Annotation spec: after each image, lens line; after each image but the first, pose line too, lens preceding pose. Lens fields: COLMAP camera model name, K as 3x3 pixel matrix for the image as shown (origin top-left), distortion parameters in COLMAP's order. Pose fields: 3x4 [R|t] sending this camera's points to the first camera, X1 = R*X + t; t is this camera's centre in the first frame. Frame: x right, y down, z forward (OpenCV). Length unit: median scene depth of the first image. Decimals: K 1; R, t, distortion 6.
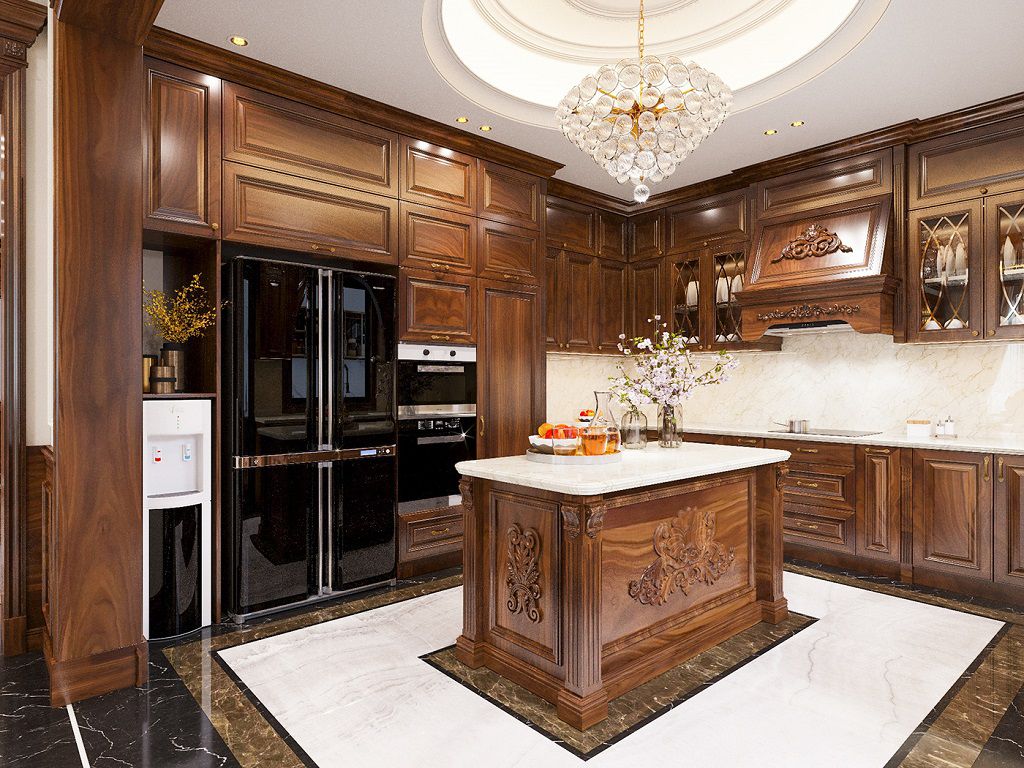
lens RADIAL K [[603.1, 0, 512.0], [0, 603.1, 384.0], [0, 0, 1]] dist [-0.001442, -0.002293]
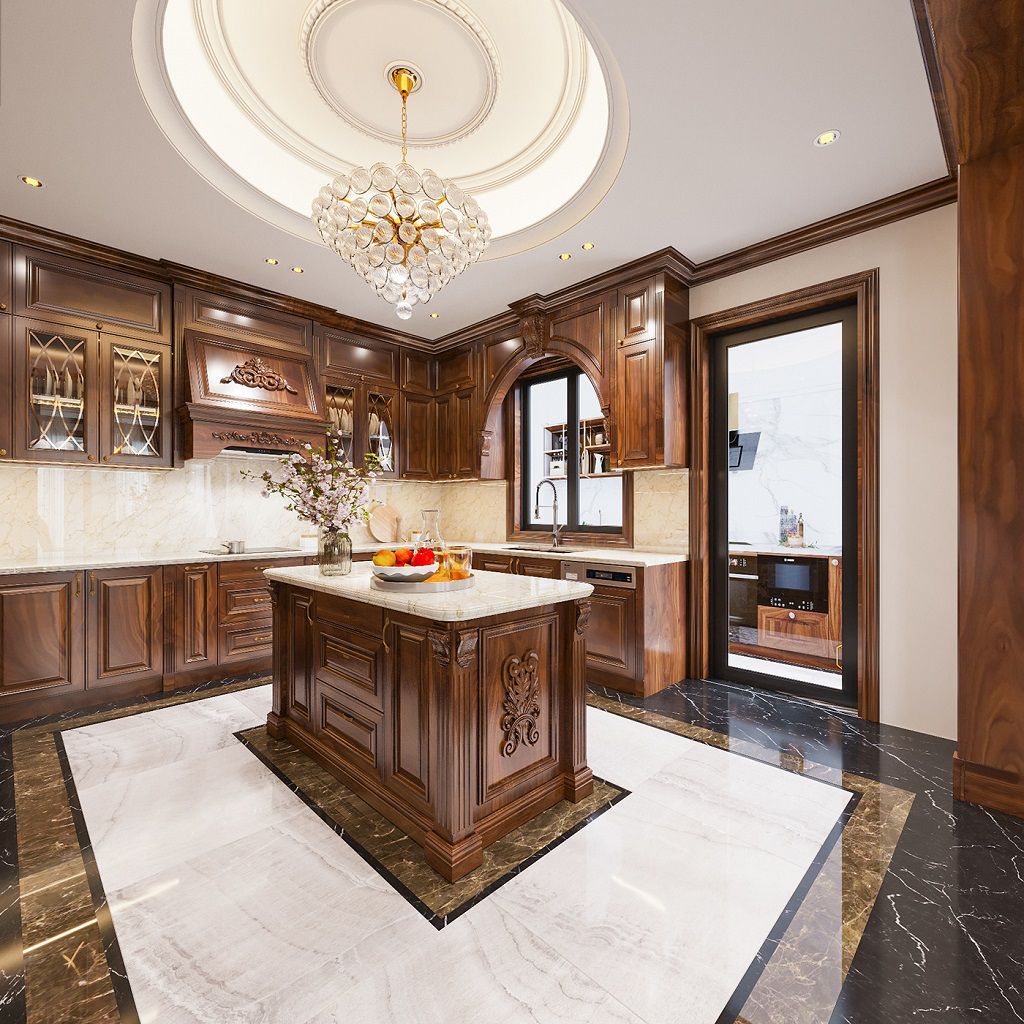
lens RADIAL K [[522.2, 0, 510.1], [0, 522.2, 489.2], [0, 0, 1]] dist [0.081949, -0.000076]
pose [[-0.055948, 0.033681, 0.997865, -0.471831], [-0.004161, 0.999414, -0.033967, 0.001579], [-0.998425, -0.006053, -0.055775, 0.595386]]
